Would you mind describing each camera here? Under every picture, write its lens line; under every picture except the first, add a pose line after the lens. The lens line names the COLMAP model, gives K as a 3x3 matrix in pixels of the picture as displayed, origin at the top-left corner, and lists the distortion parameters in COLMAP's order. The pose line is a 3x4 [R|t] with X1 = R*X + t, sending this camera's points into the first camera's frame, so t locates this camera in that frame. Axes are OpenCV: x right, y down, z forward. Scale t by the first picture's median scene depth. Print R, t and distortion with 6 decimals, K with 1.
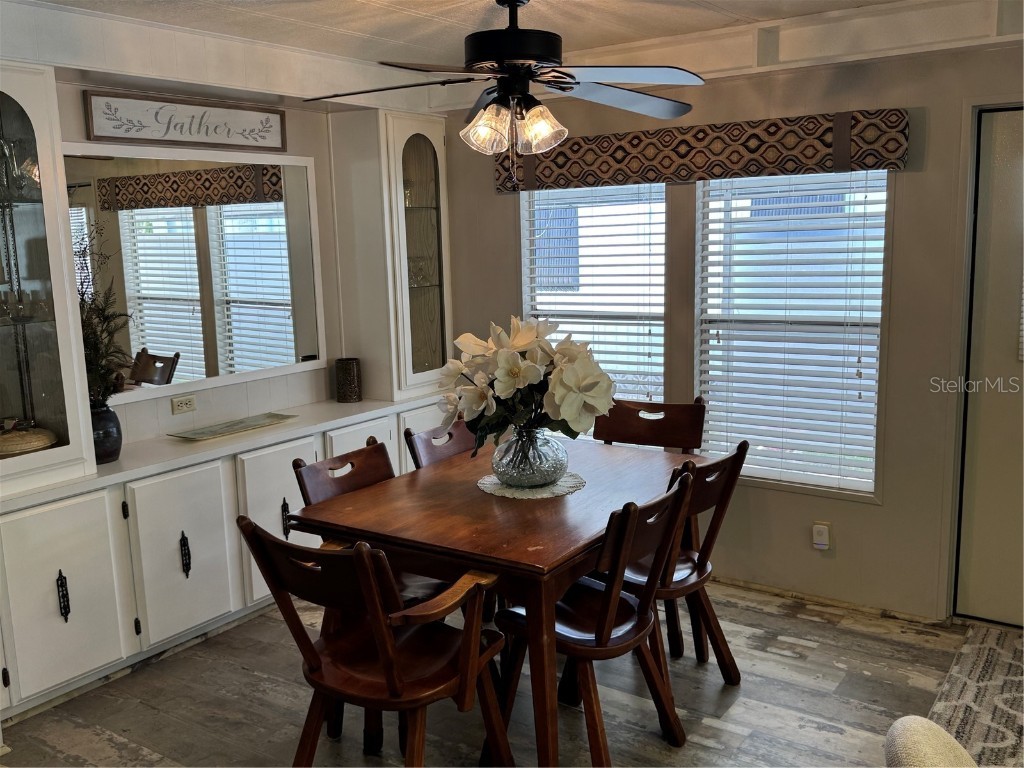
lens RADIAL K [[952.6, 0, 512.0], [0, 952.6, 384.0], [0, 0, 1]] dist [0.089474, -0.198516]
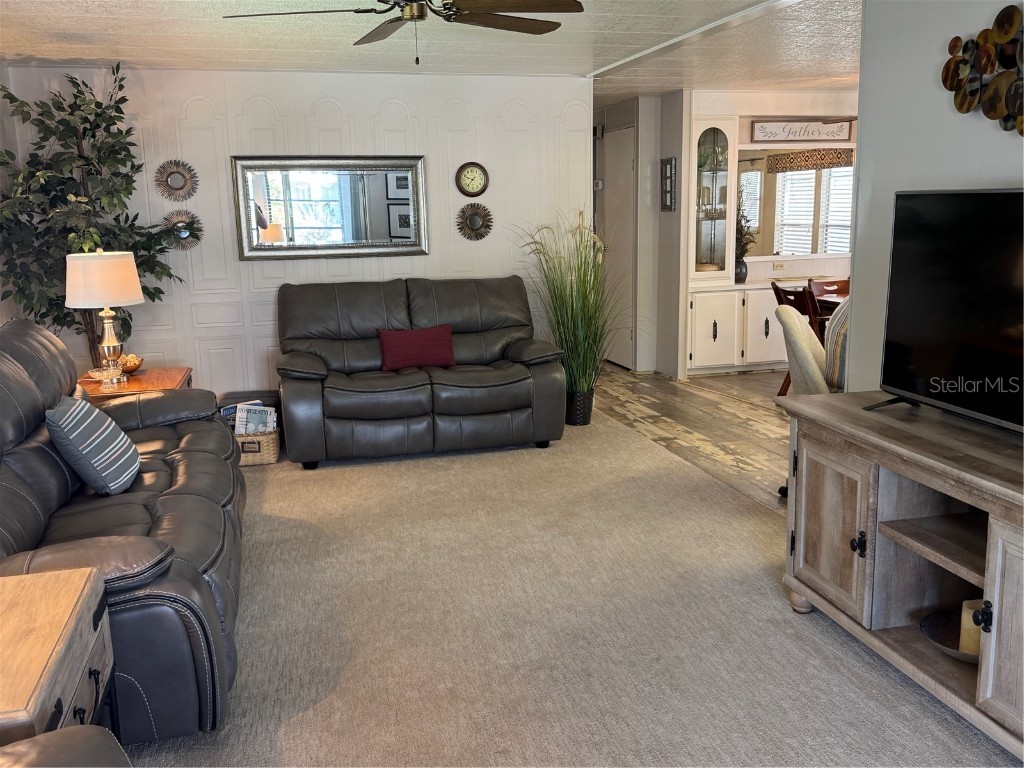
lens RADIAL K [[942.8, 0, 512.0], [0, 942.8, 384.0], [0, 0, 1]] dist [0.086540, 0.003232]
pose [[0.769220, 0.130966, -0.625418, 0.571669], [-0.104574, 0.991376, 0.078981, 0.181709], [0.630368, 0.004649, 0.776282, -1.037004]]
